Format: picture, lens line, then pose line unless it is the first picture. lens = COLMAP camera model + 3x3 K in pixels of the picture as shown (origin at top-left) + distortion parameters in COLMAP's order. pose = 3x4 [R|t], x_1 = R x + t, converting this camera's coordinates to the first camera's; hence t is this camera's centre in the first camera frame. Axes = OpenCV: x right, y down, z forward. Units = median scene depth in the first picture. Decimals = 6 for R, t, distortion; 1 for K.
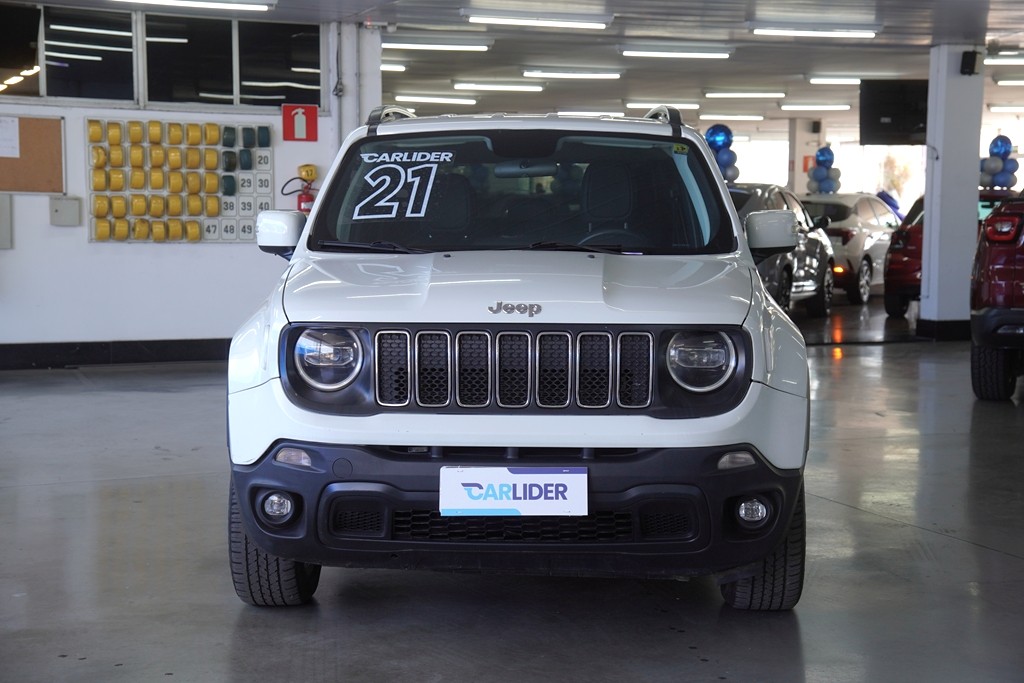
lens RADIAL K [[1678.4, 0, 512.0], [0, 1678.4, 341.5], [0, 0, 1]] dist [0.310185, 0.151739]
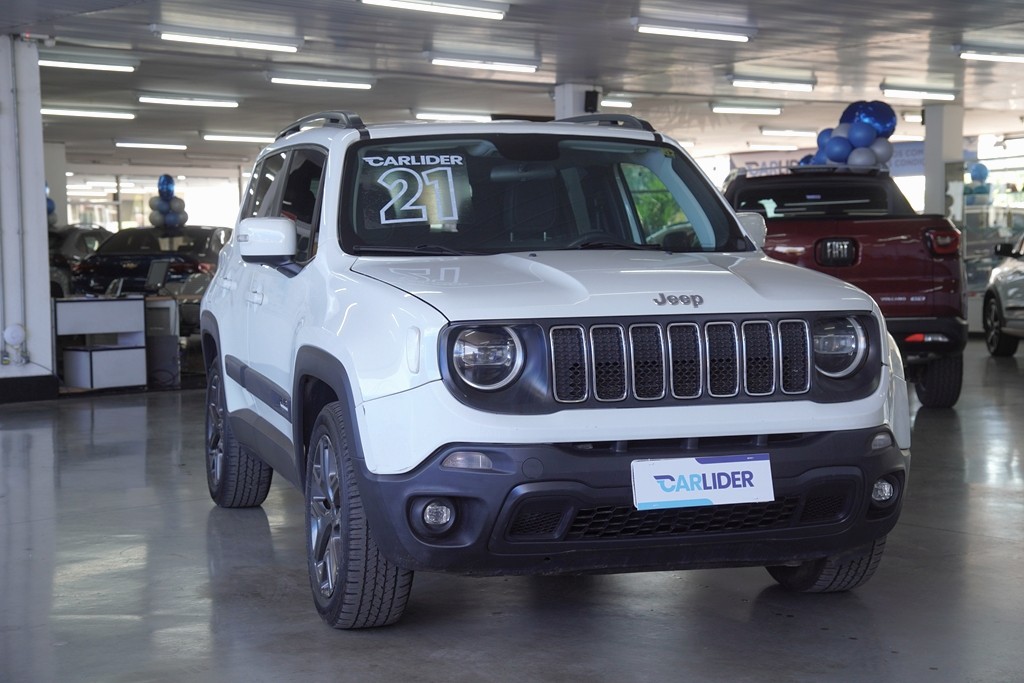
lens RADIAL K [[1678.4, 0, 512.0], [0, 1678.4, 341.5], [0, 0, 1]] dist [0.310185, 0.151739]
pose [[0.944662, -0.033753, 0.326305, -0.410955], [0.042280, 0.998924, -0.019075, 0.019590], [-0.325310, 0.031816, 0.945072, 0.083738]]
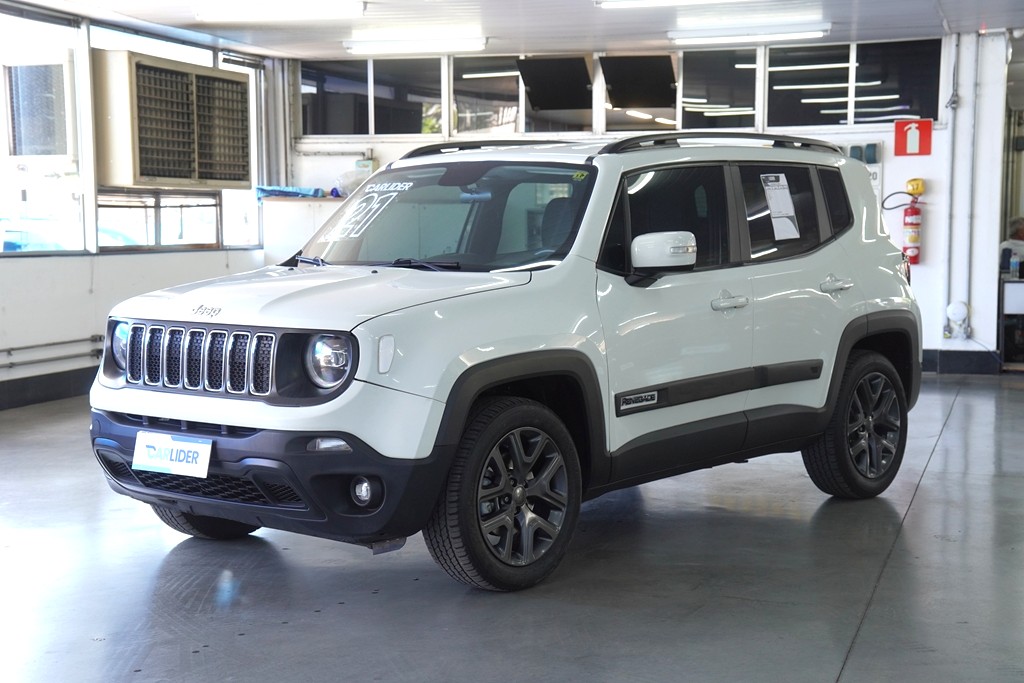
lens RADIAL K [[1678.4, 0, 512.0], [0, 1678.4, 341.5], [0, 0, 1]] dist [0.310185, 0.151739]
pose [[0.778629, 0.043971, -0.625942, 0.953415], [-0.047418, 0.998813, 0.011180, -0.021181], [0.625690, 0.020976, 0.779790, 0.152832]]
